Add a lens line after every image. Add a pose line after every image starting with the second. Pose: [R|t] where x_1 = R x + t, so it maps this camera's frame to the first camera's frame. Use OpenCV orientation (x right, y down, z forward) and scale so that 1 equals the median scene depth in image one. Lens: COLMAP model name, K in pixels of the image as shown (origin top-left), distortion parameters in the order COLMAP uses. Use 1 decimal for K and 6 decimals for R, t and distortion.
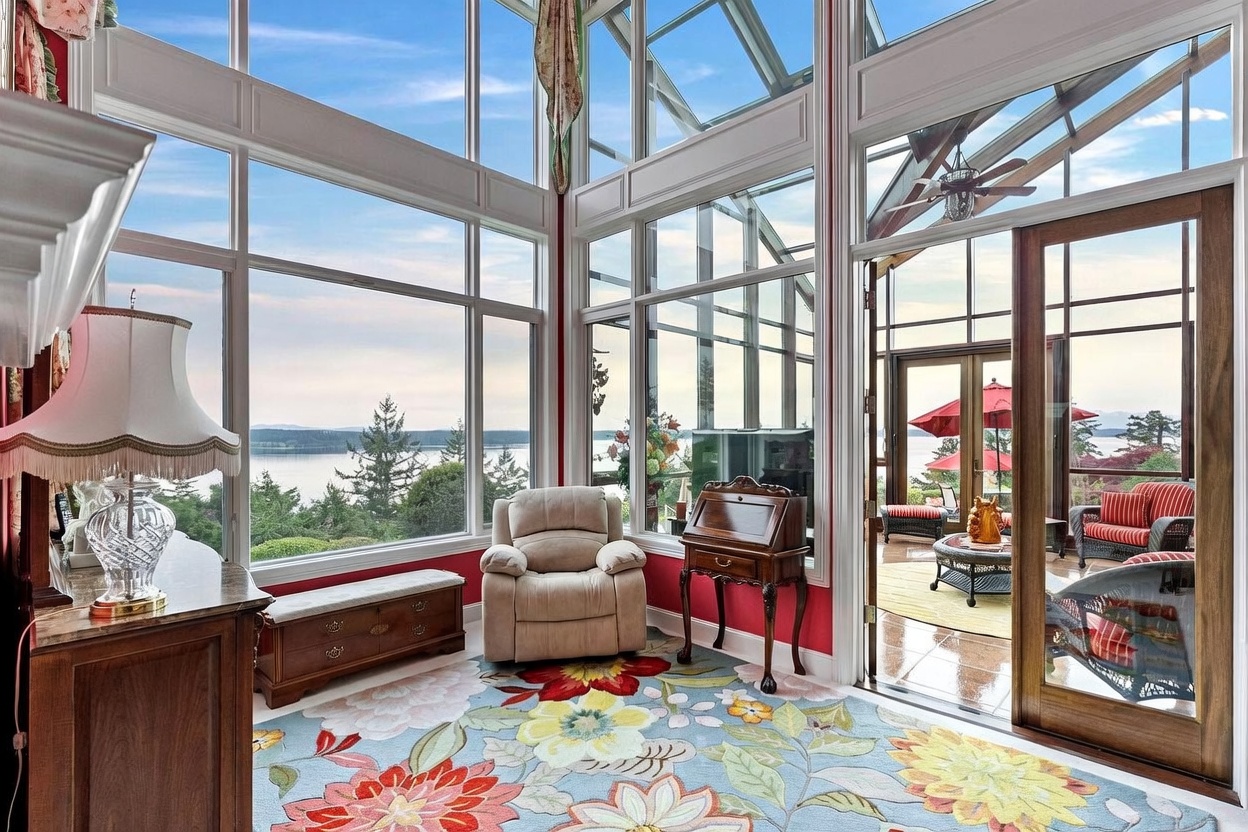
lens RADIAL K [[559.5, 0, 629.7], [0, 559.5, 431.5], [0, 0, 1]] dist [-0.009788, 0.002843]
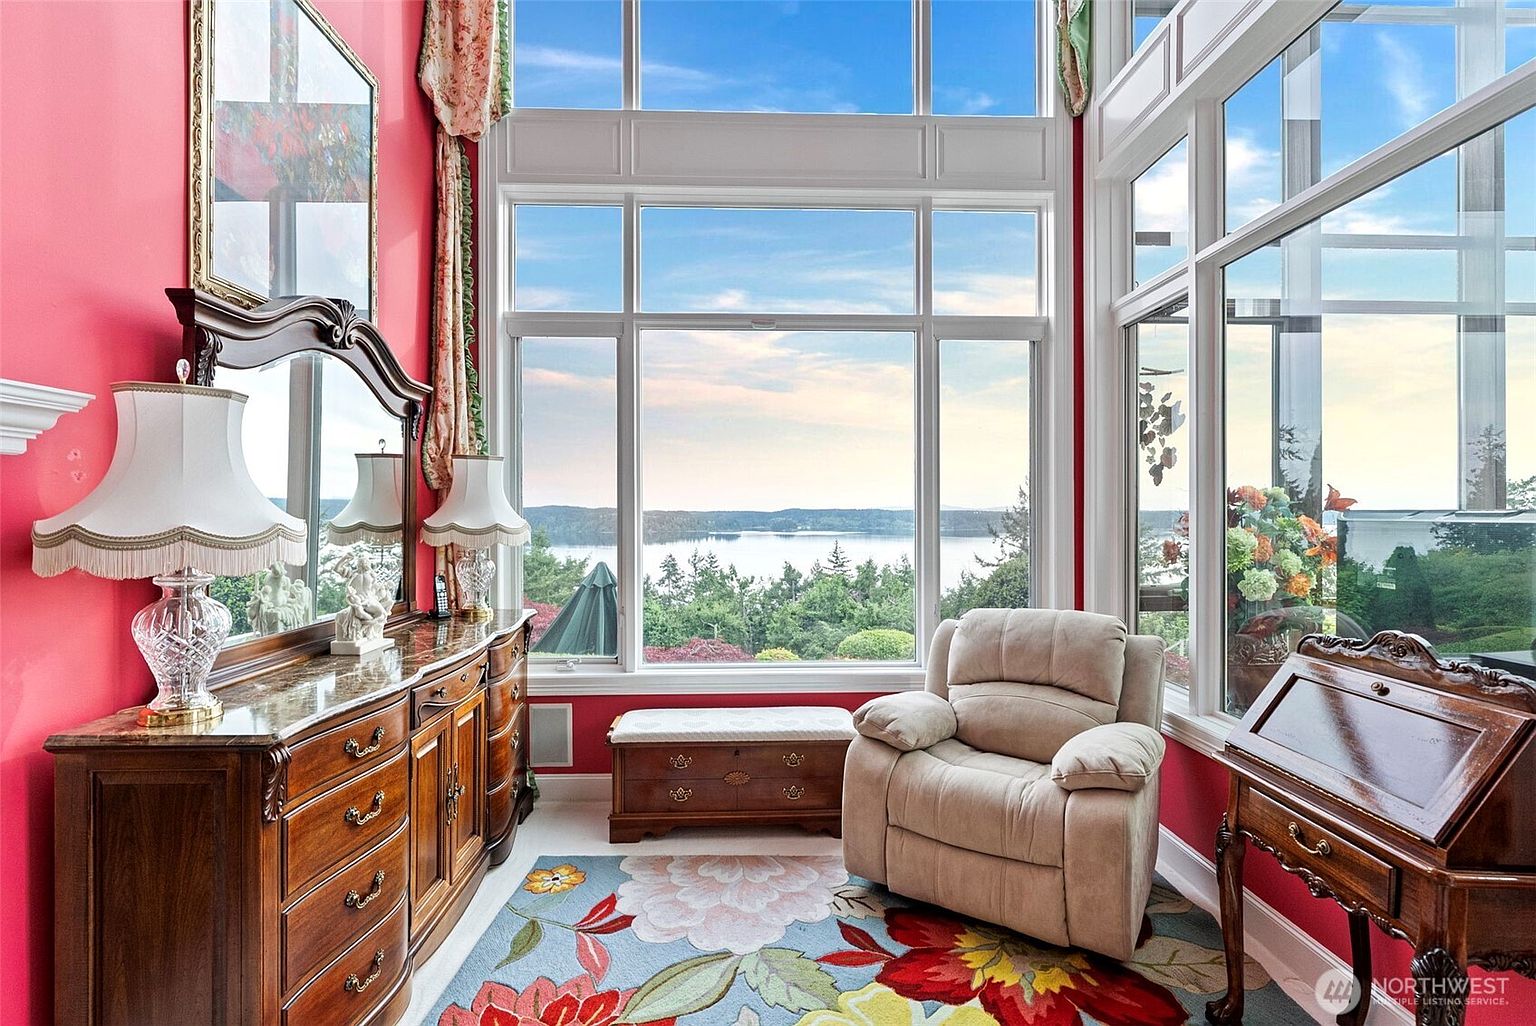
lens RADIAL K [[688.6, 0, 779.3], [0, 688.6, 515.0], [0, 0, 1]] dist [-0.009788, 0.002843]
pose [[0.714797, 0.002282, -0.699329, 0.193351], [0.001181, 0.999989, 0.004469, -0.003970], [0.699331, -0.004020, 0.714786, 0.304487]]
